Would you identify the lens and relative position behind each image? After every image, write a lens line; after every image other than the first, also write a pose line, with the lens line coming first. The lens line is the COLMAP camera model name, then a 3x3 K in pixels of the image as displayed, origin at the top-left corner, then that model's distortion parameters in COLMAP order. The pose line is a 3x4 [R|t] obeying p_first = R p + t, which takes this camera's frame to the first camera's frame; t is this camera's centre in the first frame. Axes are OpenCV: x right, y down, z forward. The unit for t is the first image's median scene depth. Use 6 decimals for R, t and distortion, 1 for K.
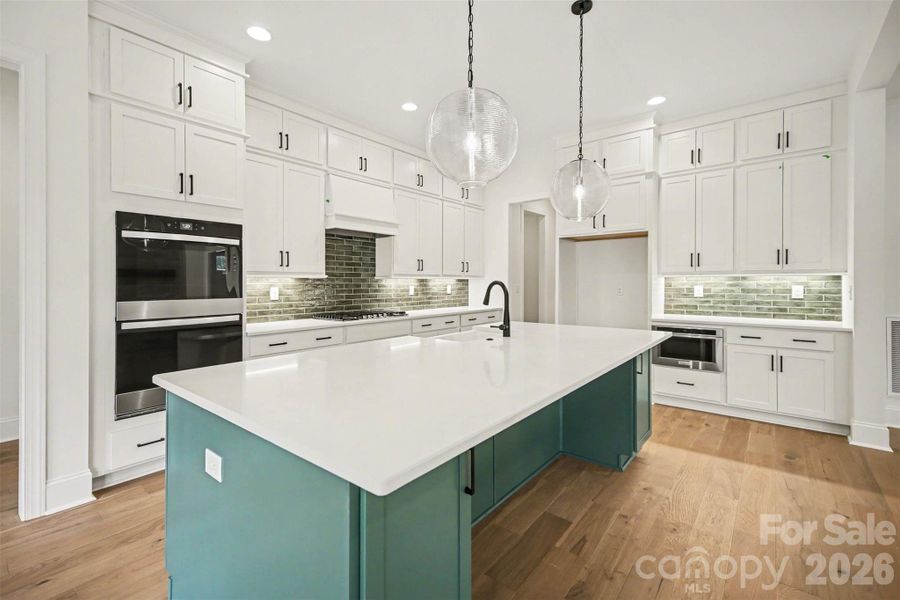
lens RADIAL K [[394.8, 0, 448.7], [0, 394.8, 286.9], [0, 0, 1]] dist [0.000532, -0.000003]
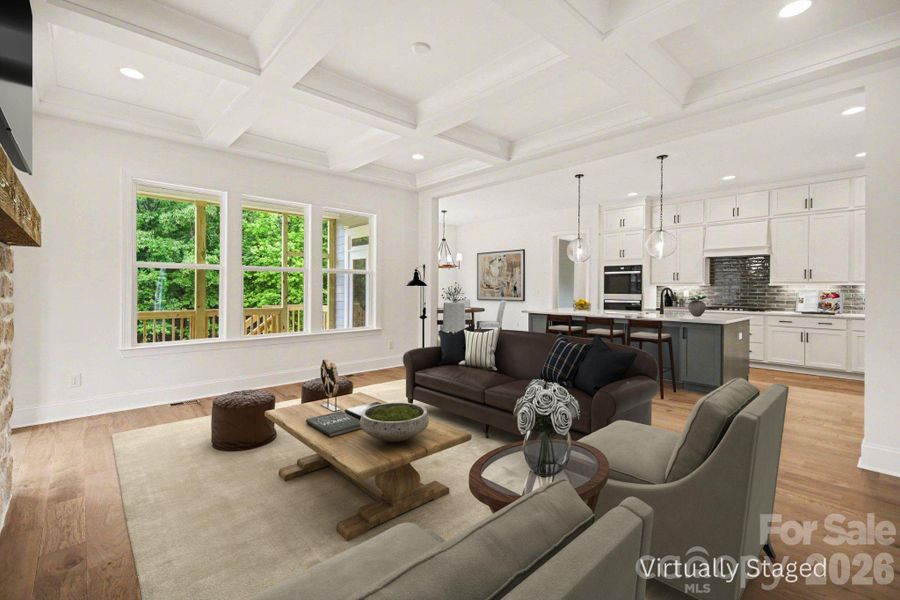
lens RADIAL K [[394.8, 0, 448.7], [0, 394.8, 286.9], [0, 0, 1]] dist [0.000532, -0.000003]
pose [[-0.144001, -0.002259, -0.989575, 2.220429], [-0.012529, 0.999921, -0.000459, -0.002263], [0.989498, 0.012333, -0.144018, 0.160405]]
